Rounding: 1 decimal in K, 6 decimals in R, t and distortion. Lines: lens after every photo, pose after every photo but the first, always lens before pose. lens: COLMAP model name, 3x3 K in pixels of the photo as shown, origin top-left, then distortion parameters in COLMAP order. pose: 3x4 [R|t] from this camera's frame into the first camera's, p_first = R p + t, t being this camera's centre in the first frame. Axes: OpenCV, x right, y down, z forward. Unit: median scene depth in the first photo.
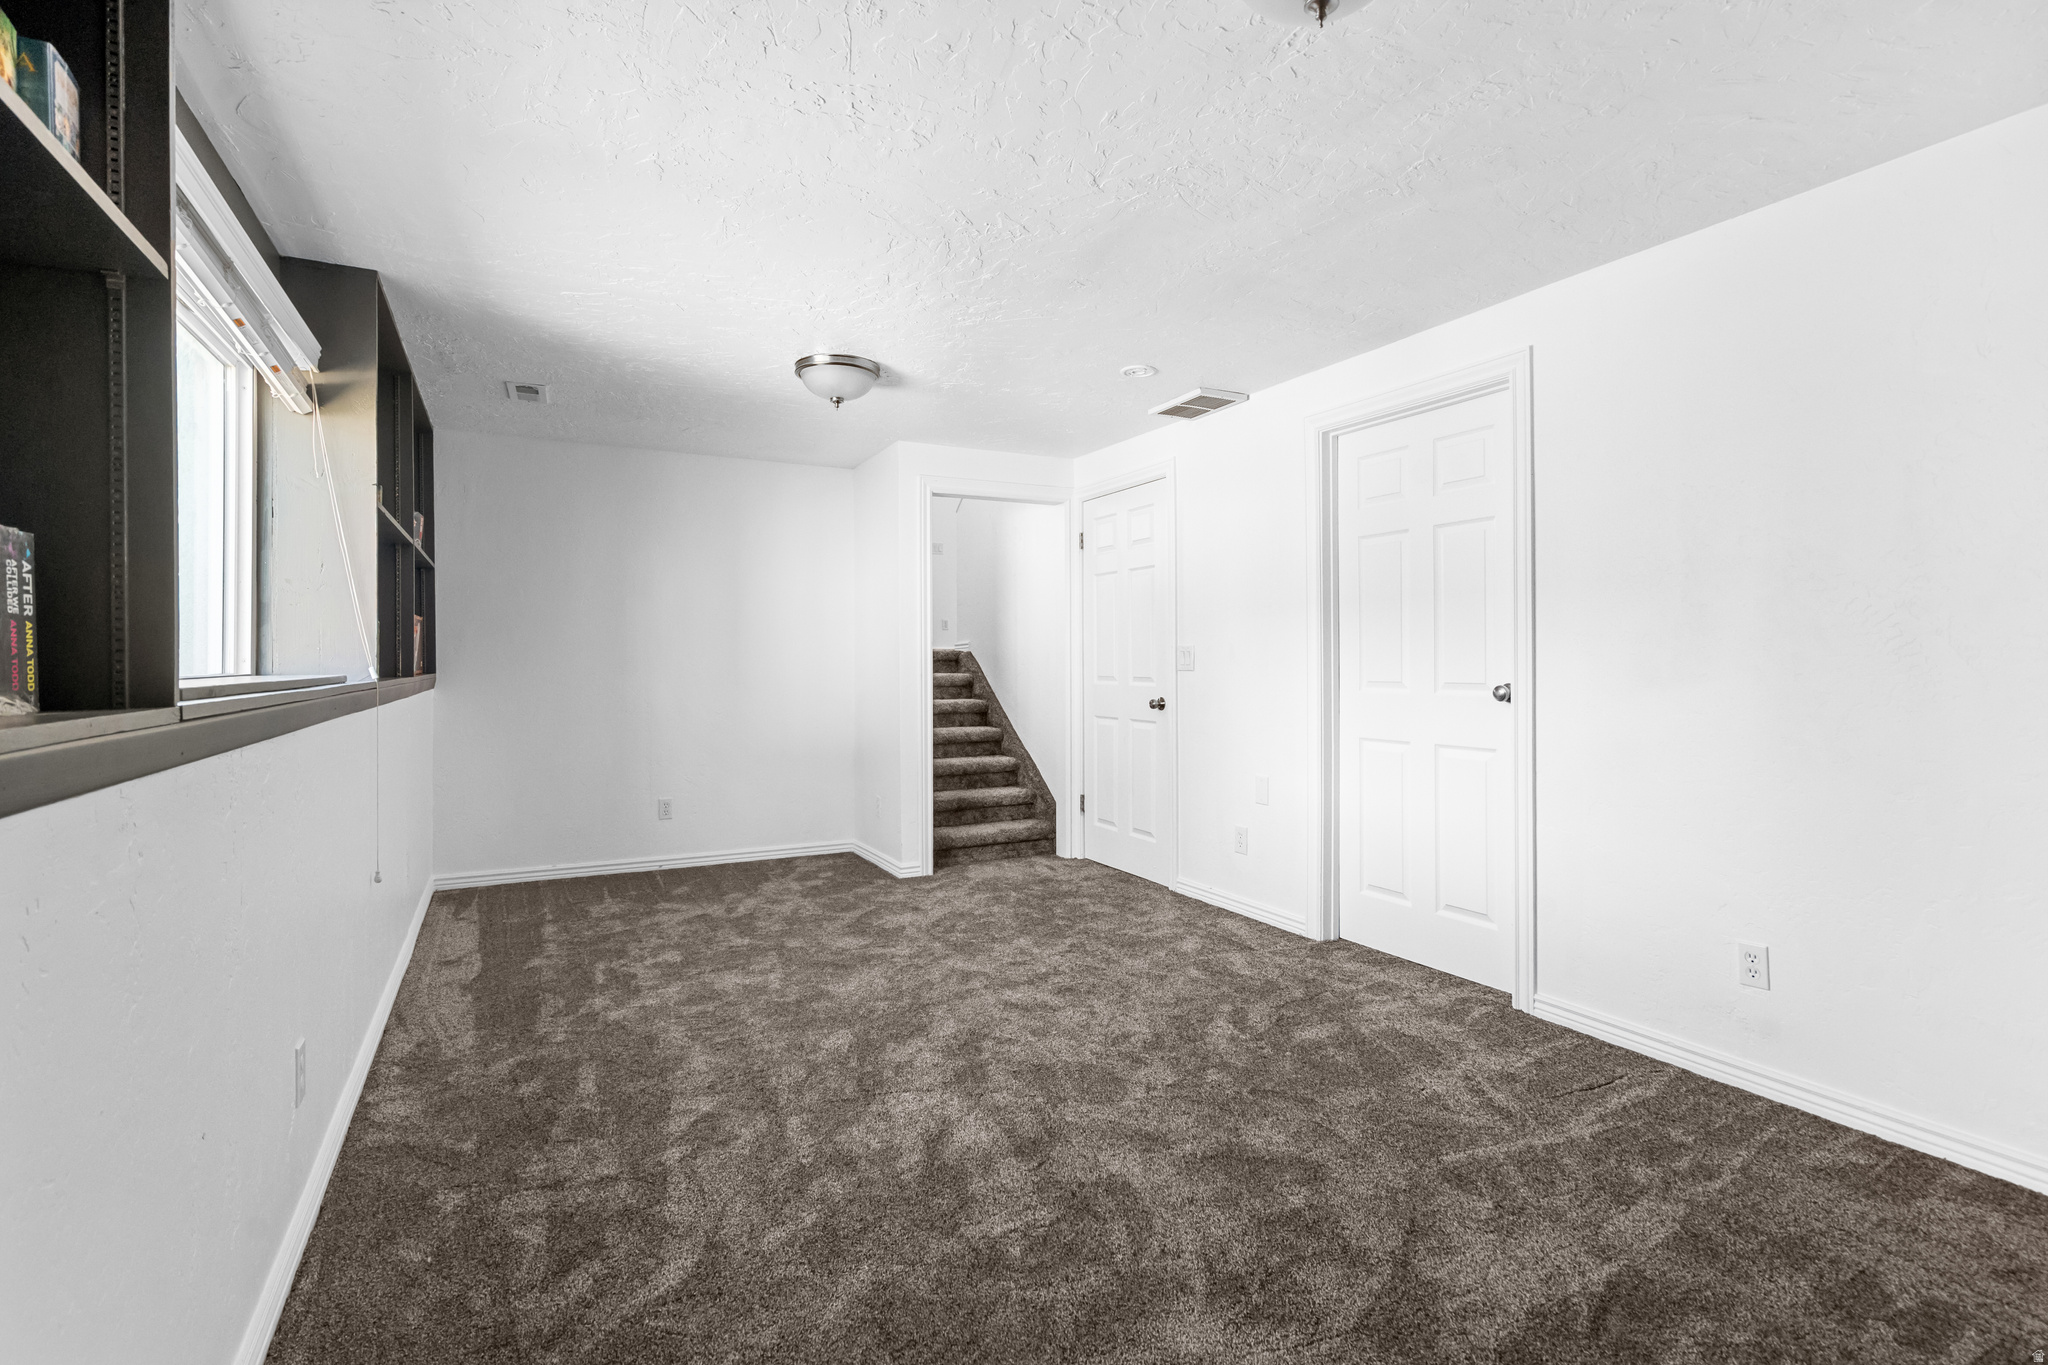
lens RADIAL K [[933.9, 0, 1019.2], [0, 933.9, 689.3], [0, 0, 1]] dist [-0.000005, 0.000380]
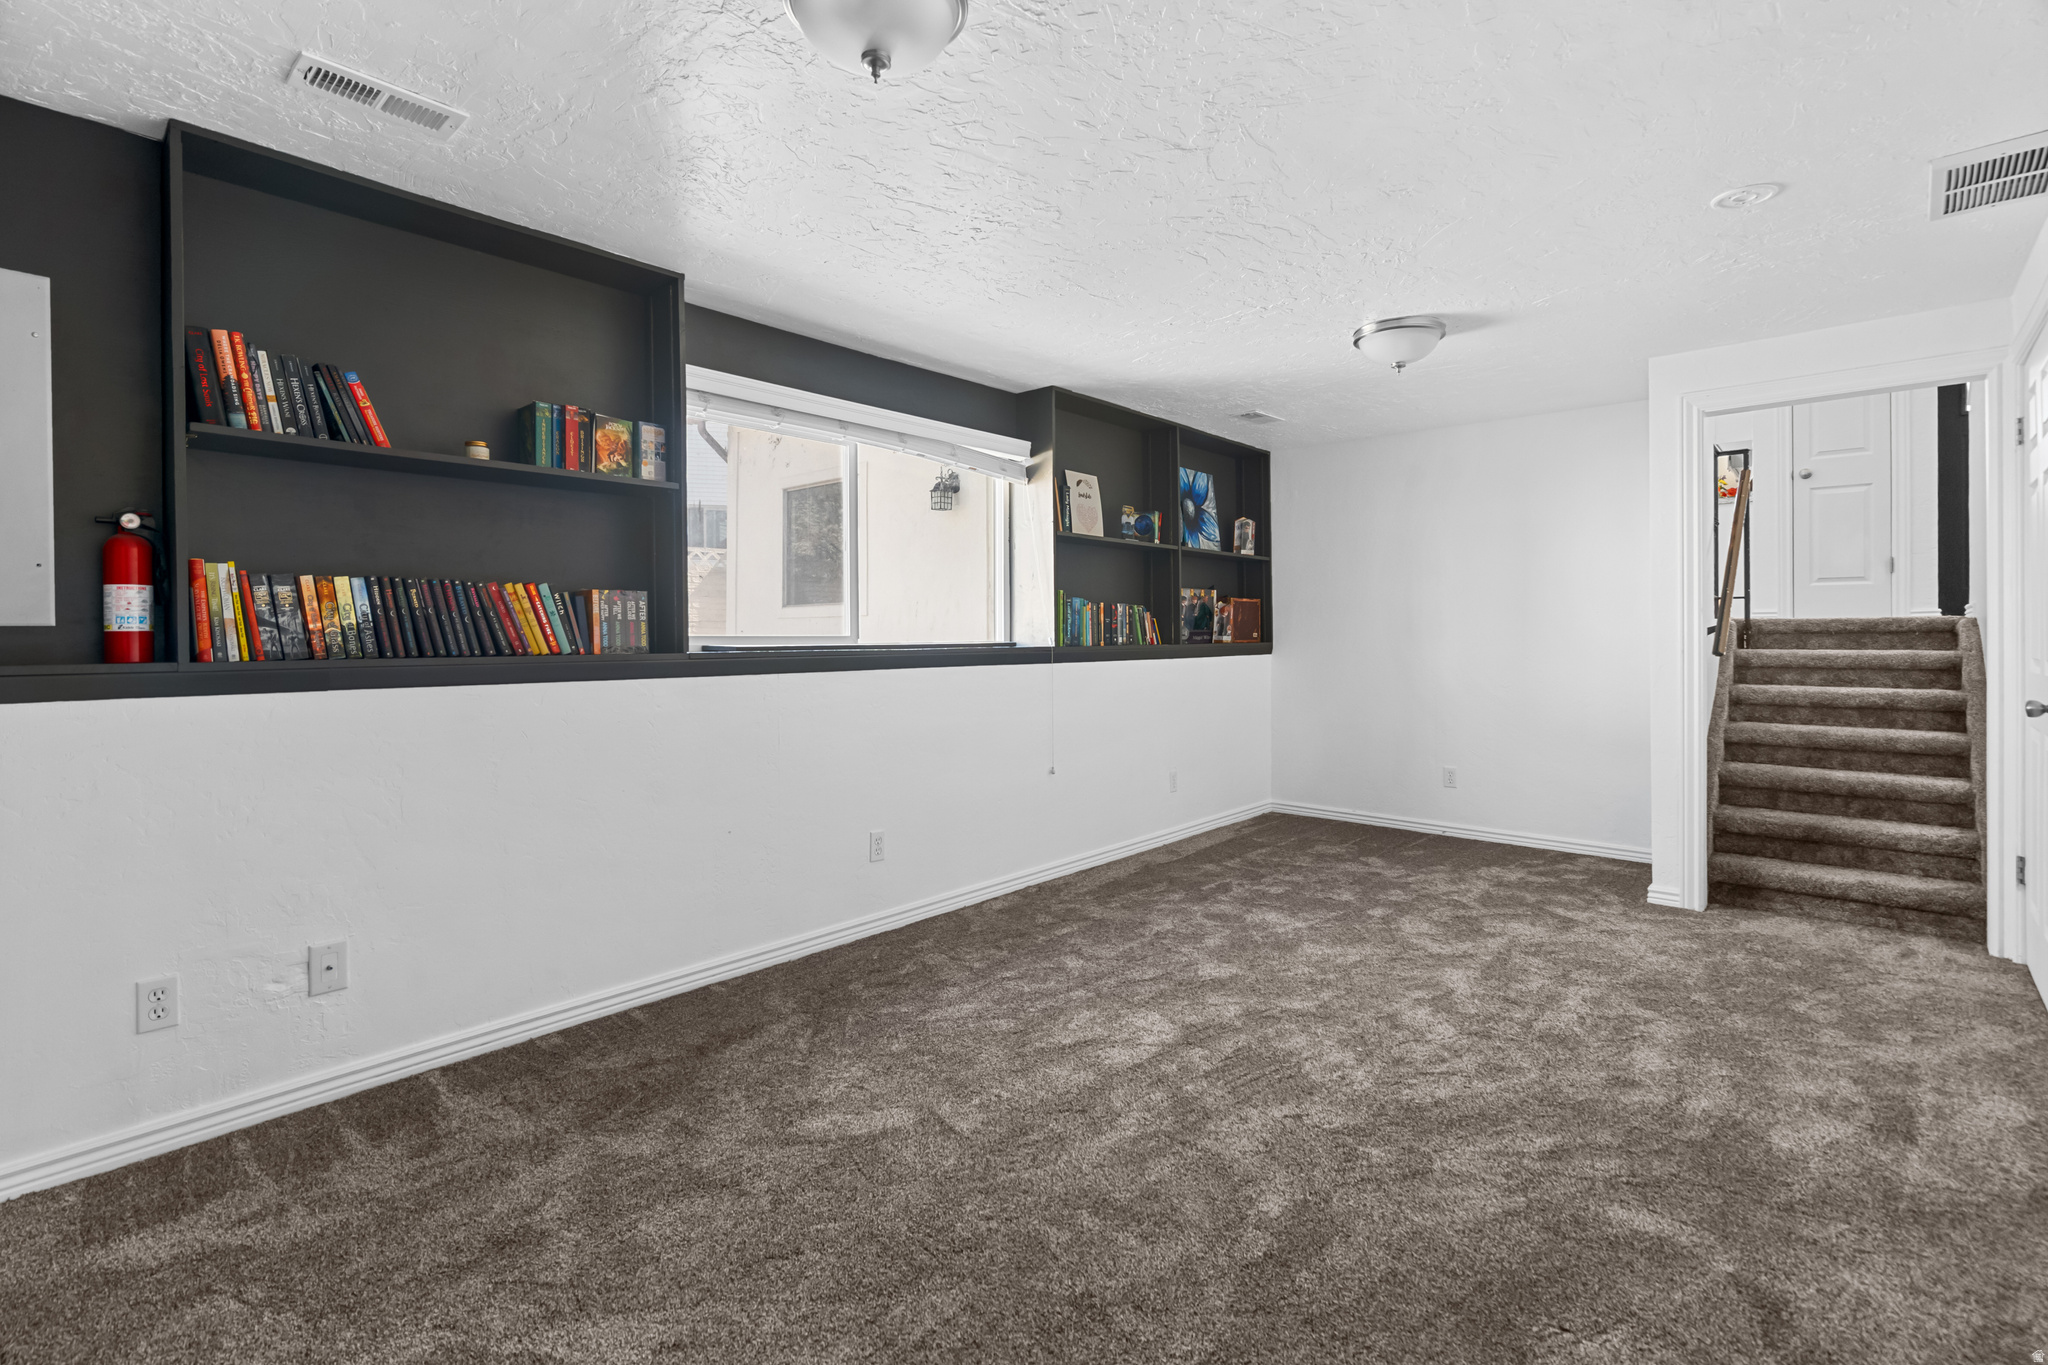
lens RADIAL K [[934.7, 0, 1051.4], [0, 934.7, 675.4], [0, 0, 1]] dist [-0.001808, -0.000025]
pose [[0.370904, 0.041678, -0.927736, 0.599419], [-0.025453, 0.999073, 0.034707, -0.011542], [0.928323, 0.010740, 0.371621, 0.313947]]
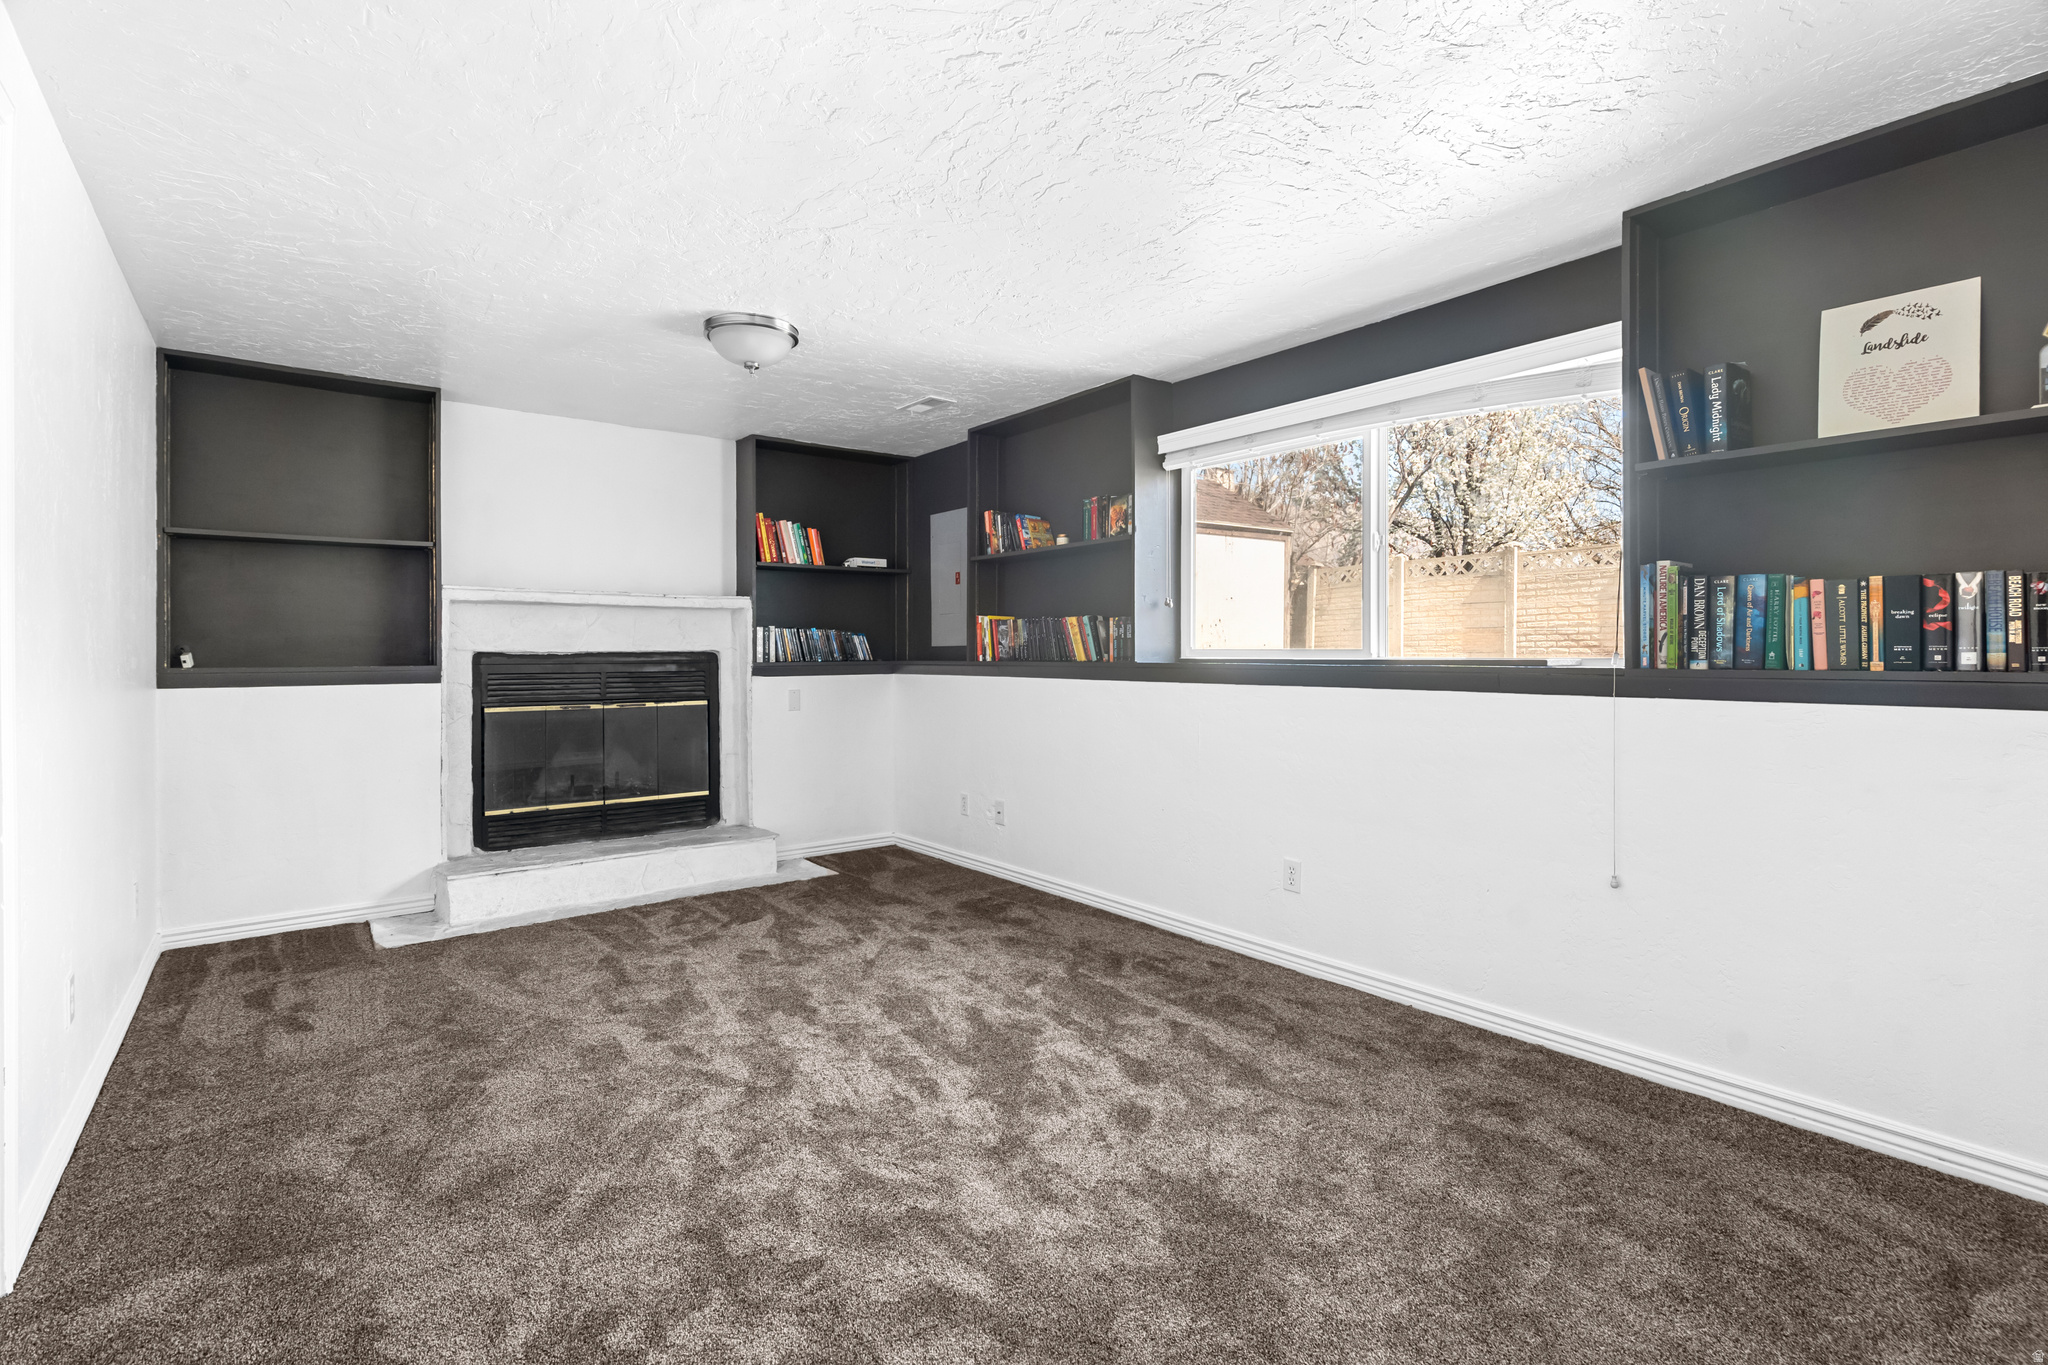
lens RADIAL K [[933.9, 0, 1019.2], [0, 933.9, 689.3], [0, 0, 1]] dist [-0.000005, 0.000380]
pose [[-0.981441, 0.014333, -0.191227, 0.047255], [0.000675, 0.997455, 0.071296, -0.041099], [0.191763, 0.069844, -0.978953, 1.365962]]
